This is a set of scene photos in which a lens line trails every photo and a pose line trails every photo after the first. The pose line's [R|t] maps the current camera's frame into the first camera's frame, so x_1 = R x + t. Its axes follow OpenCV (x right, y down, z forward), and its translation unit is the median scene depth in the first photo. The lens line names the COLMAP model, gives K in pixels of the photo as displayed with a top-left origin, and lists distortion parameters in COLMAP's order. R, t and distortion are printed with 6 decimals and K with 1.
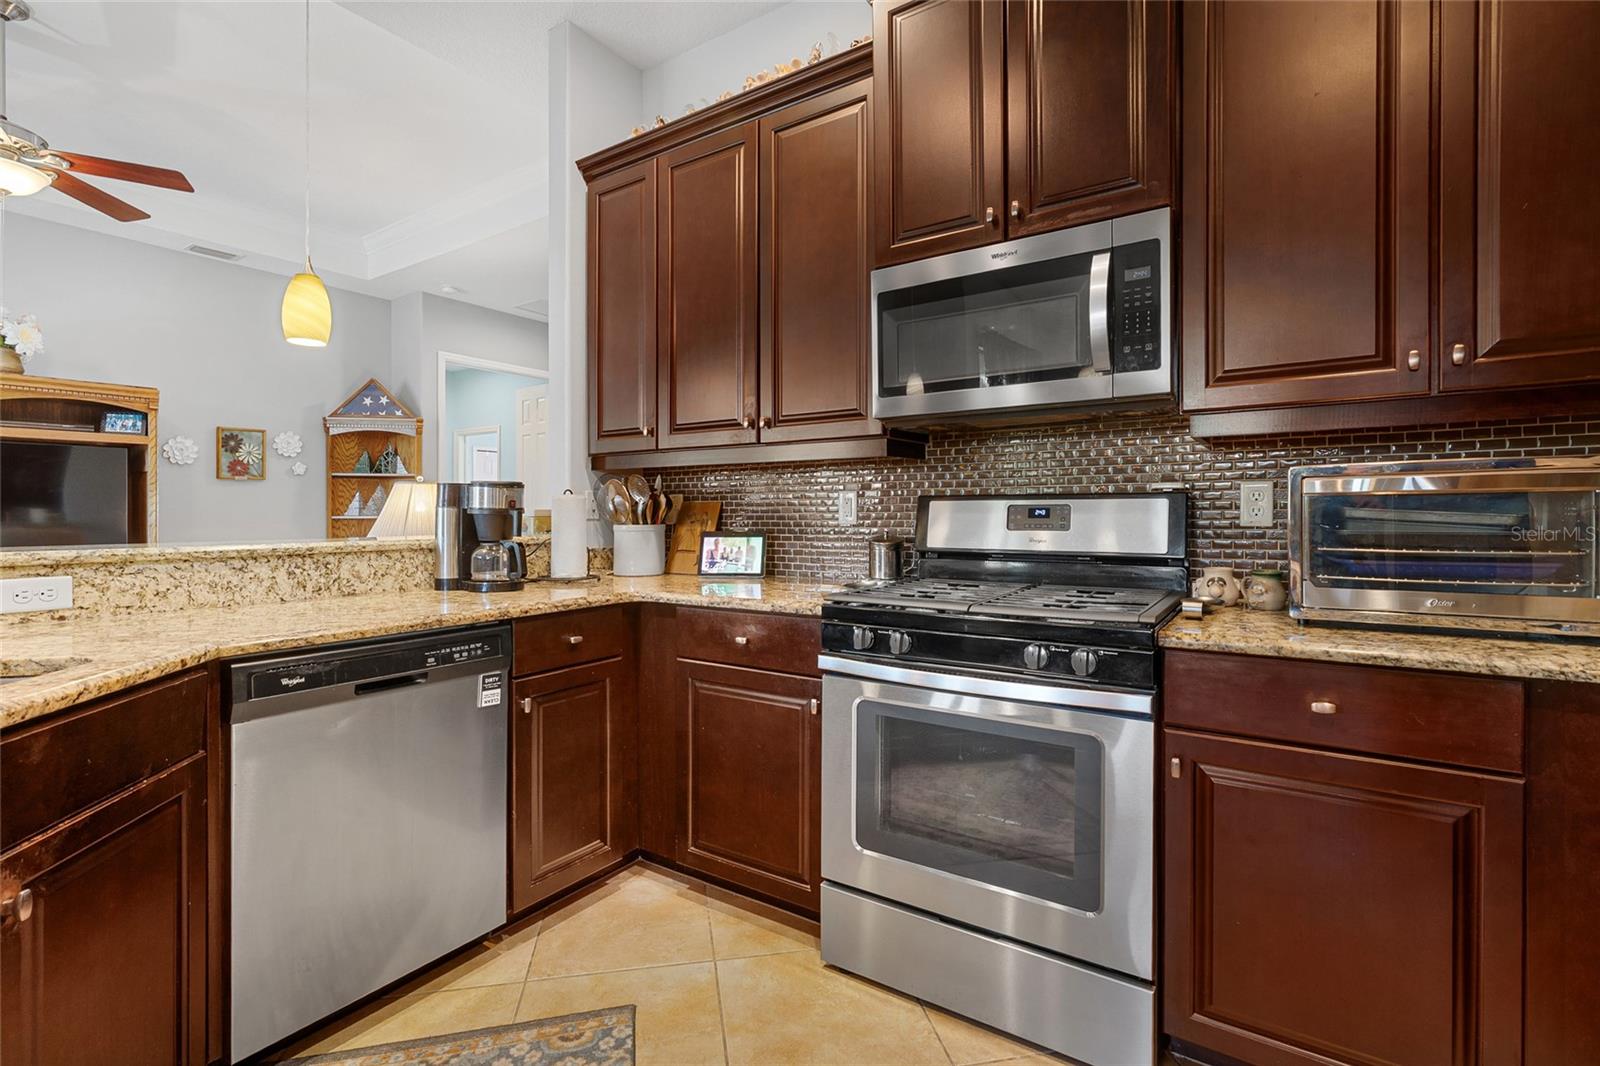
lens RADIAL K [[740.5, 0, 804.8], [0, 740.5, 515.6], [0, 0, 1]] dist [-0.010593, 0.004583]
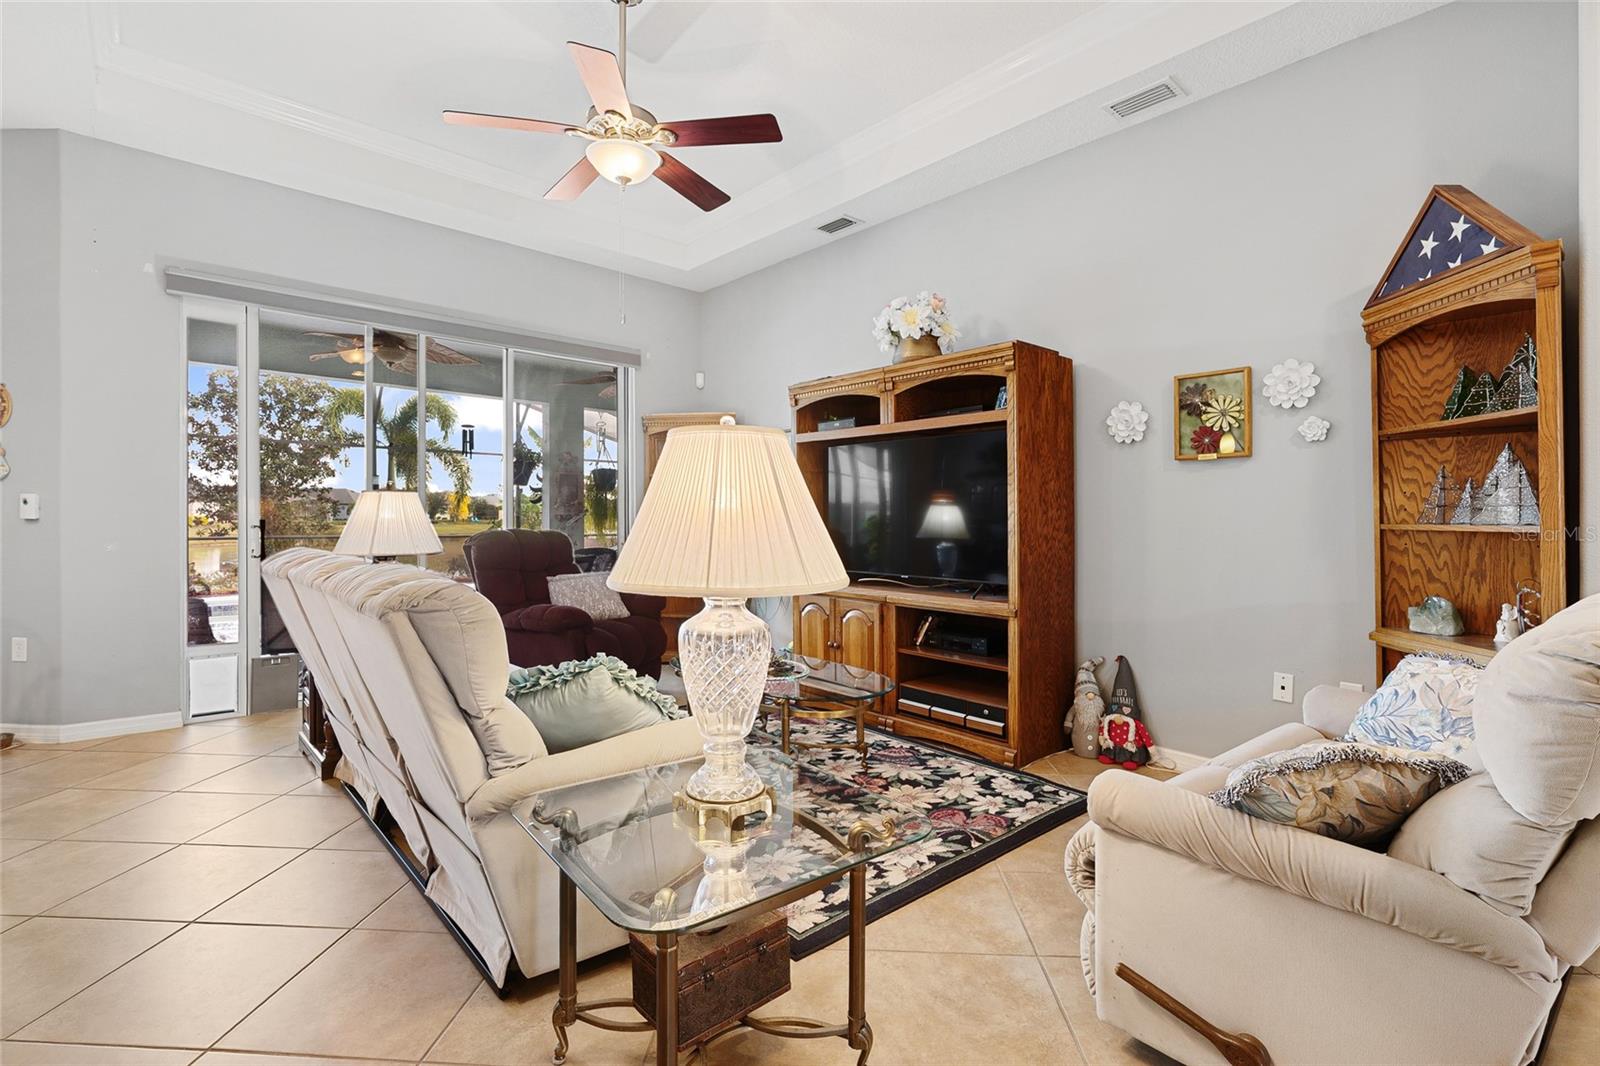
lens RADIAL K [[740.5, 0, 799.5], [0, 740.5, 520.8], [0, 0, 1]] dist [-0.010593, 0.004583]
pose [[-0.244691, 0.009701, -0.969553, -0.322860], [-0.007117, 0.999905, 0.011800, -0.012403], [0.969575, 0.009787, -0.244599, 2.310014]]
